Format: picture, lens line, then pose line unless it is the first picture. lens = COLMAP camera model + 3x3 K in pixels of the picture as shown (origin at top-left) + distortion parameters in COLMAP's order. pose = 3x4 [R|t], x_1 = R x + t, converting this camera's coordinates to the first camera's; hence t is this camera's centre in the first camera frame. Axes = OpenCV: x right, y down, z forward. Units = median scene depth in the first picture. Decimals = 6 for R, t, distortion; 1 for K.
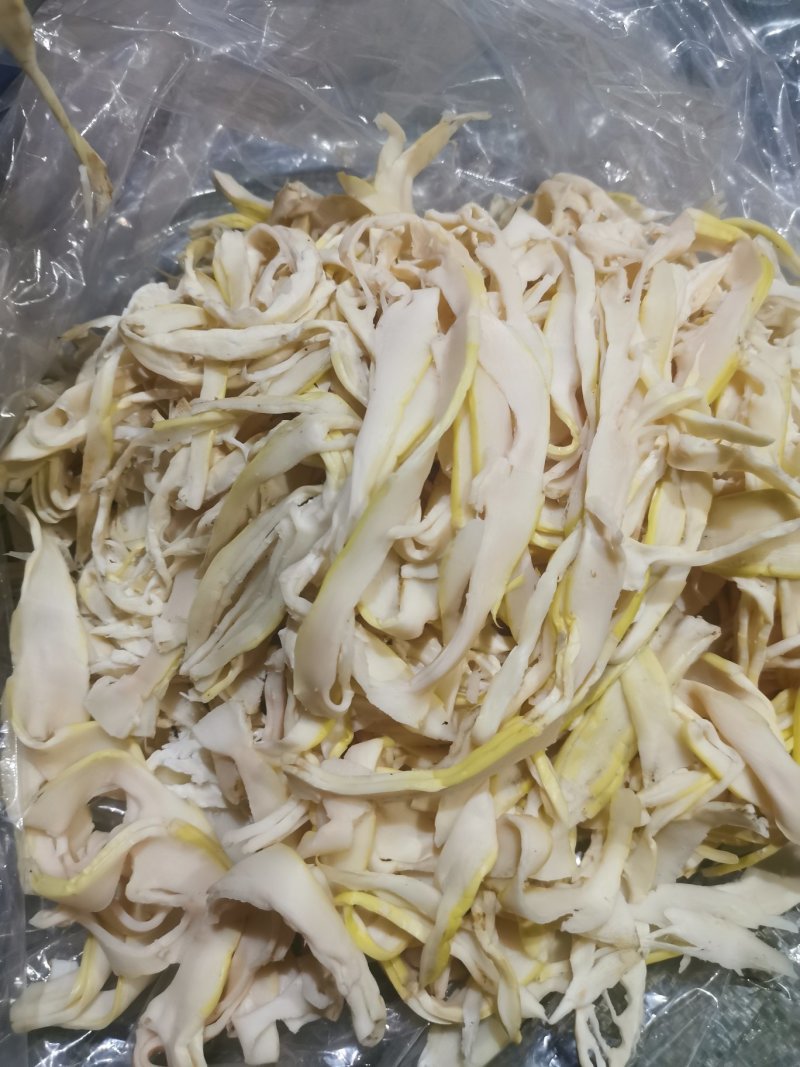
lens RADIAL K [[812.4, 0, 380.4], [0, 812.4, 534.7], [0, 0, 1]] dist [0.007821, -0.010427]
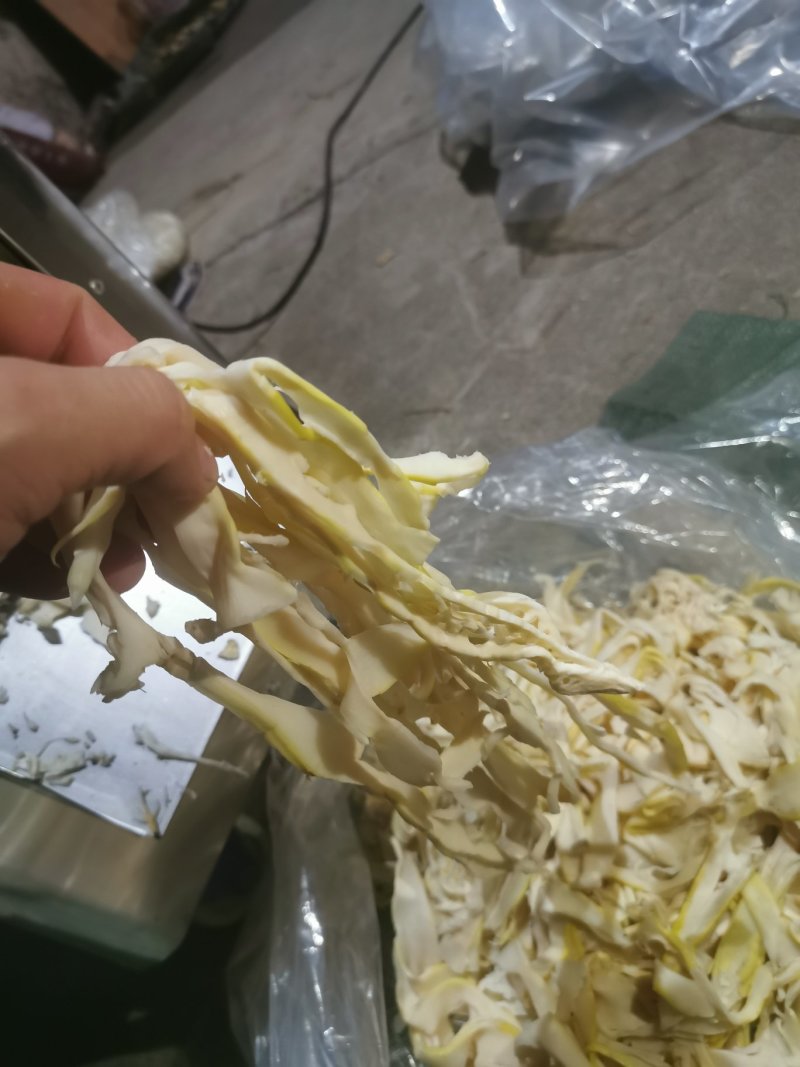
lens RADIAL K [[812.4, 0, 380.4], [0, 812.4, 534.7], [0, 0, 1]] dist [0.007821, -0.010427]
pose [[0.909656, -0.259953, -0.323960, 0.335645], [0.126520, 0.916294, -0.379998, 0.032353], [0.395624, 0.304680, 0.866401, -0.869670]]
